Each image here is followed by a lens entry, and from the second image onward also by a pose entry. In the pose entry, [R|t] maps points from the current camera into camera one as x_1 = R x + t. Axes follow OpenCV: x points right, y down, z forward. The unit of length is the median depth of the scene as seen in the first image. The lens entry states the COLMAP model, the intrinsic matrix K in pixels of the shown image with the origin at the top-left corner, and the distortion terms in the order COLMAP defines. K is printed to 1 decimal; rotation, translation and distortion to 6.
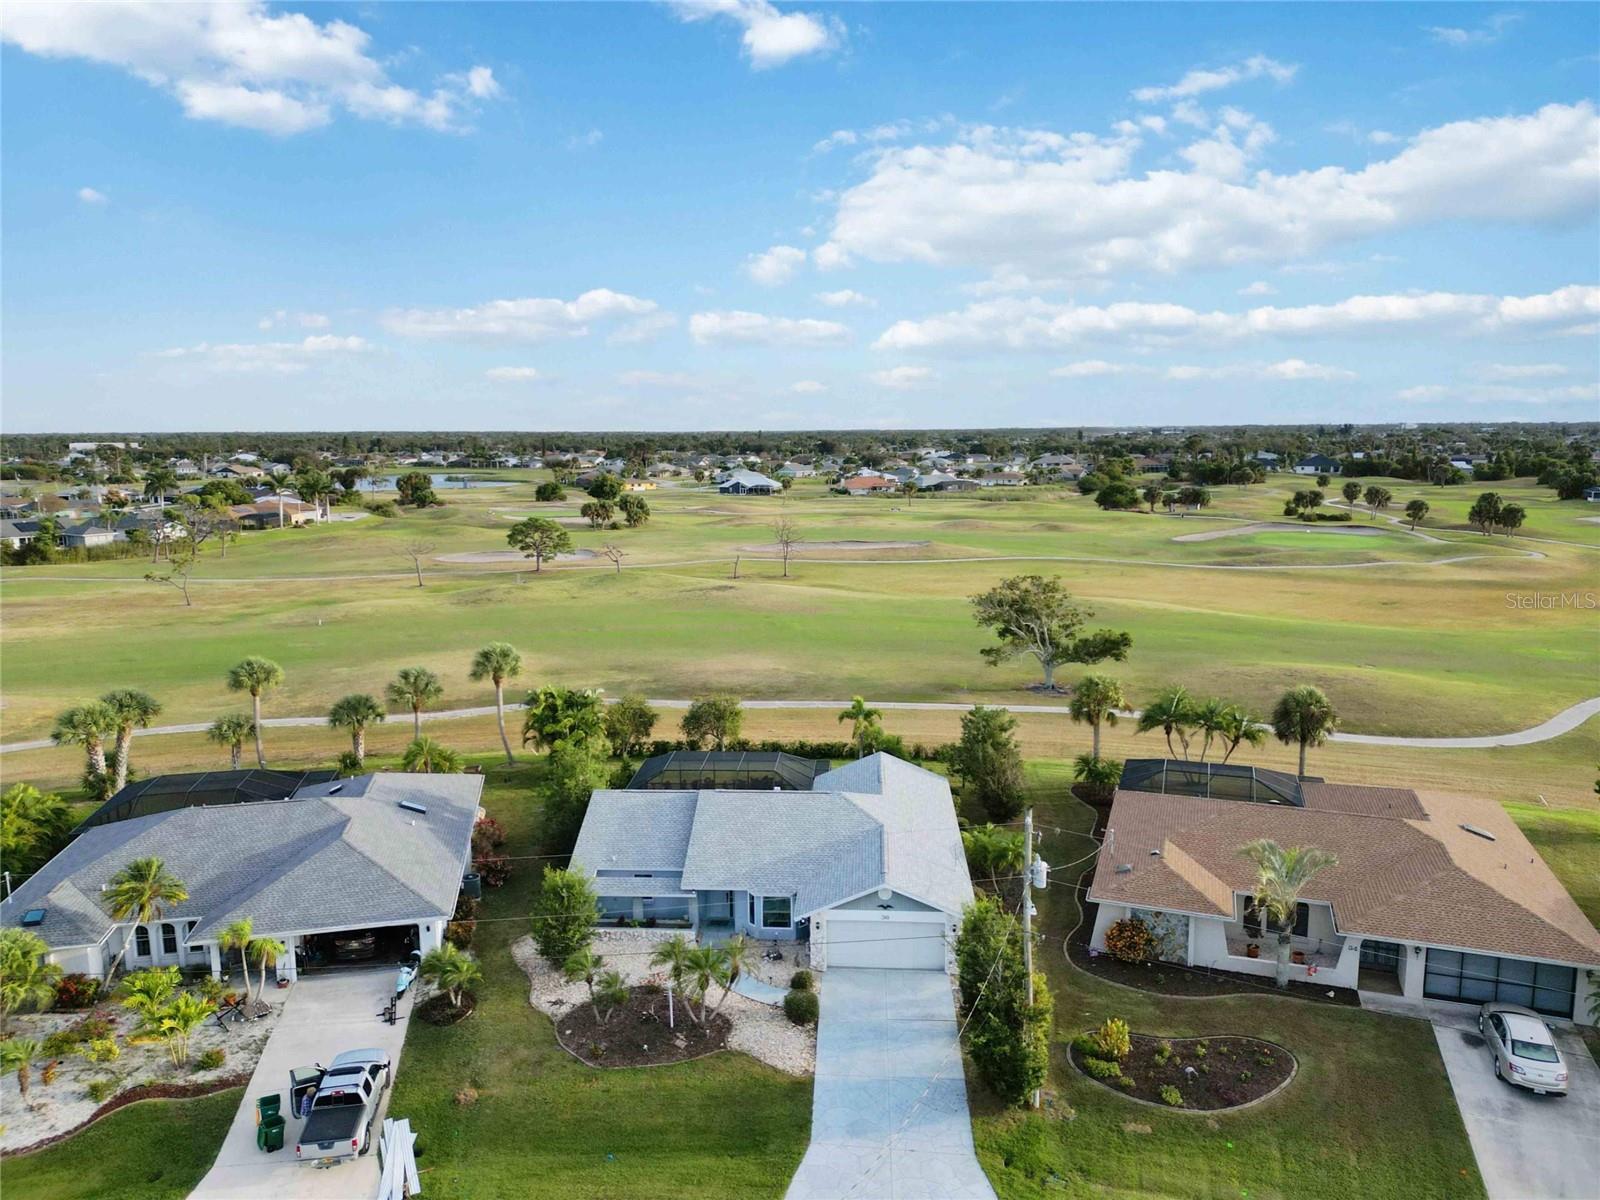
lens RADIAL K [[1115.6, 0, 796.7], [0, 1115.6, 593.8], [0, 0, 1]] dist [0.072202, -0.068004]
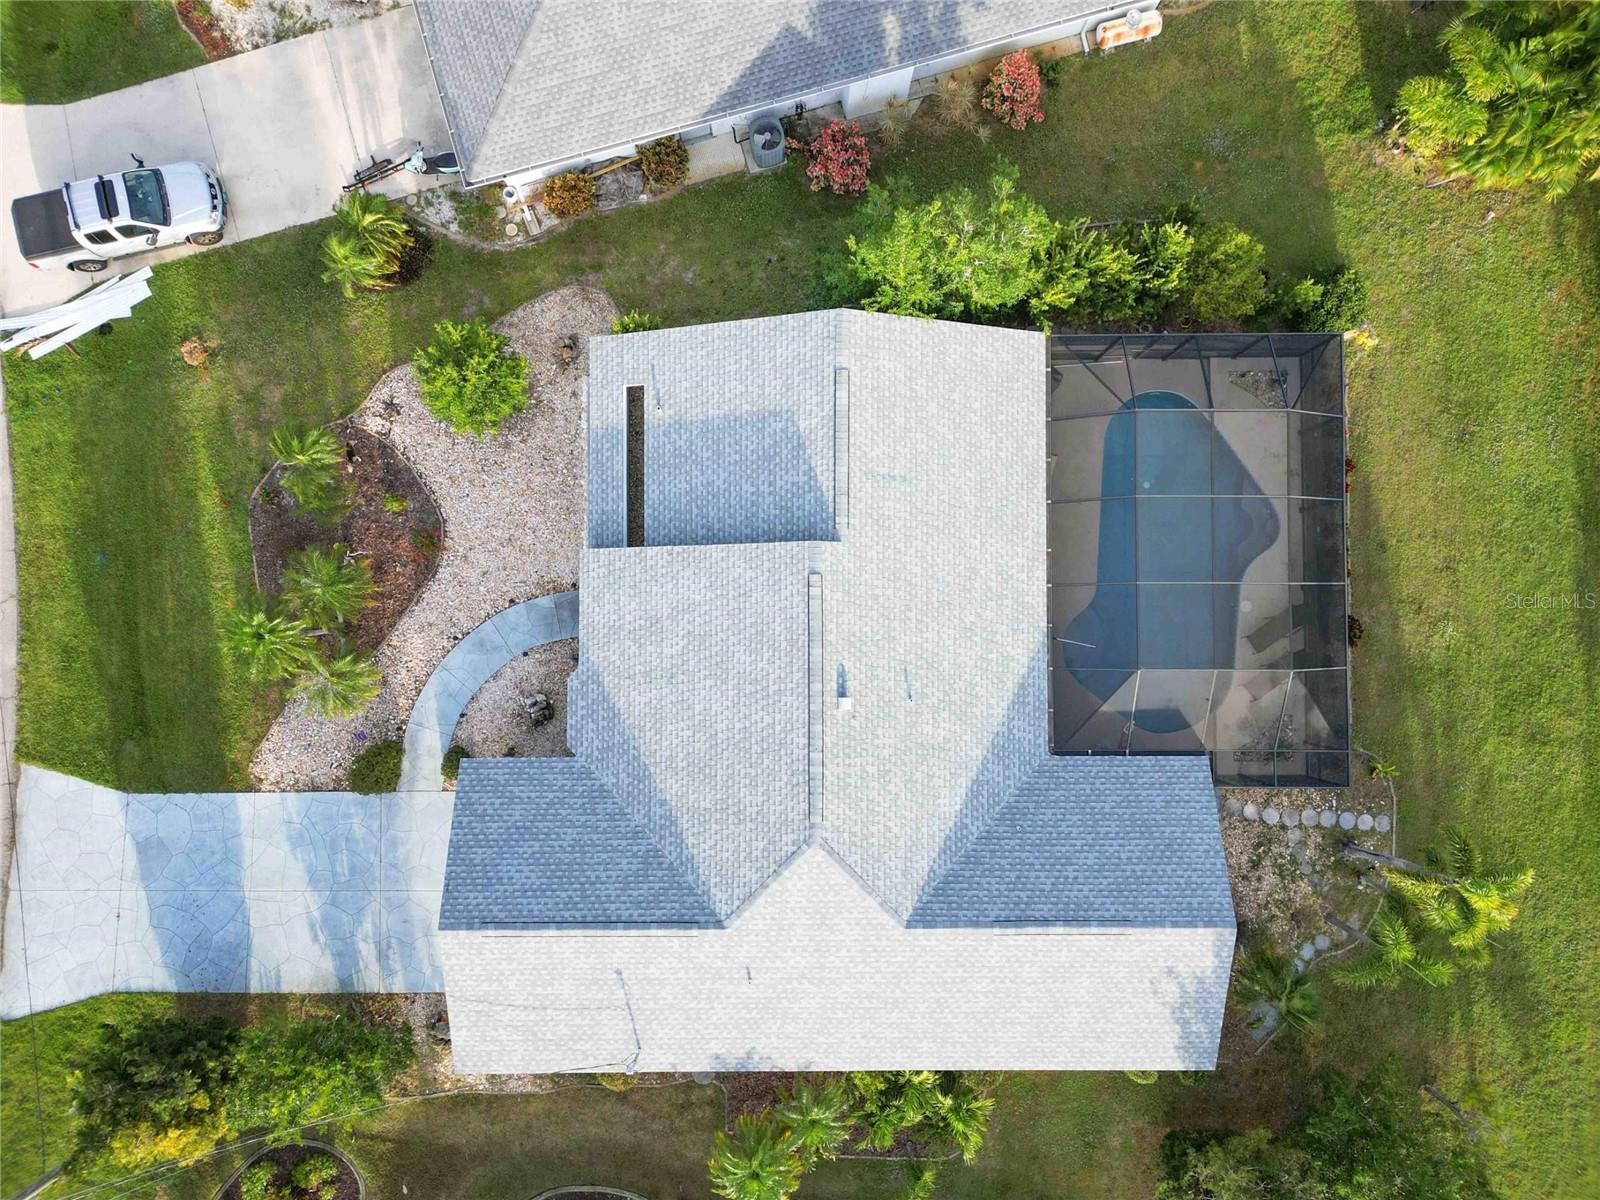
lens RADIAL K [[1115.6, 0, 796.7], [0, 1115.6, 593.8], [0, 0, 1]] dist [0.072202, -0.068004]
pose [[0.068097, 0.997299, -0.027507, -0.057012], [-0.157451, 0.037969, 0.986797, -0.308733], [0.985176, -0.062867, 0.159611, 0.999846]]
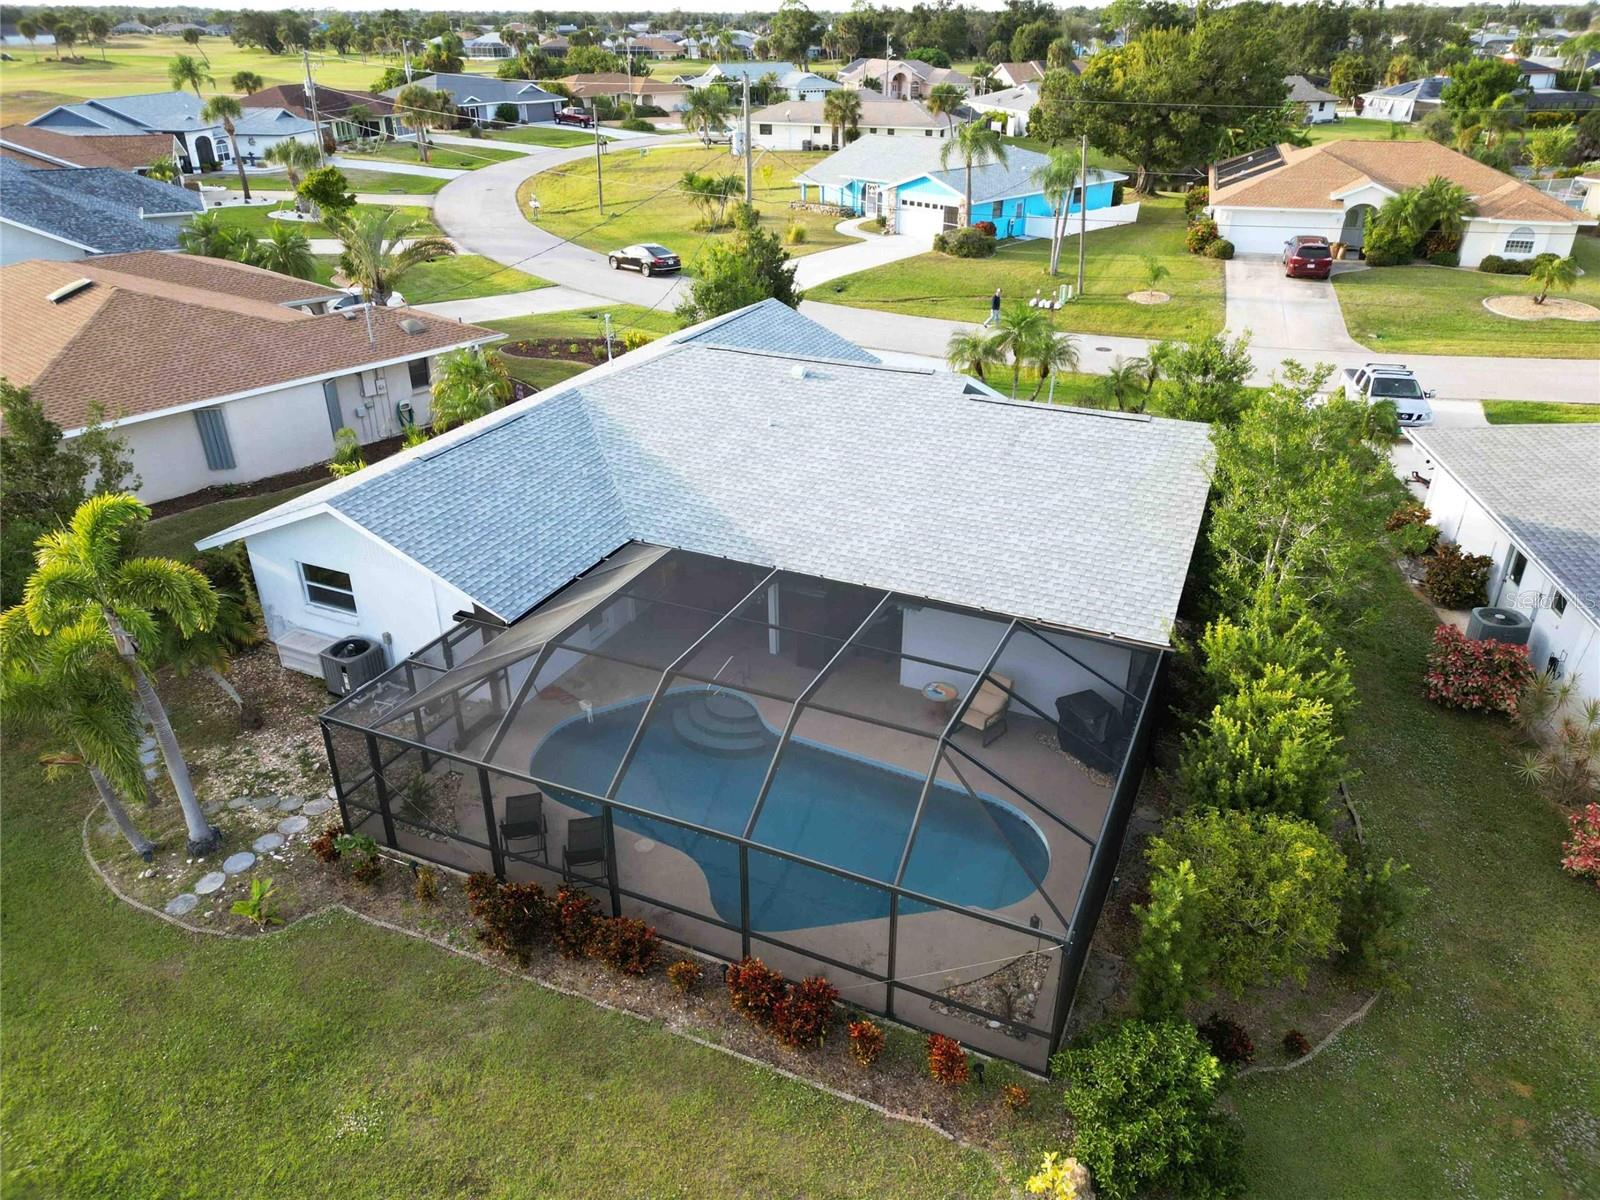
lens RADIAL K [[1115.6, 0, 796.7], [0, 1115.6, 593.8], [0, 0, 1]] dist [0.072202, -0.068004]
pose [[-0.936460, -0.153904, 0.315208, -0.193183], [0.055540, 0.822215, 0.566461, -0.011902], [-0.346349, 0.547975, -0.761424, 1.540951]]
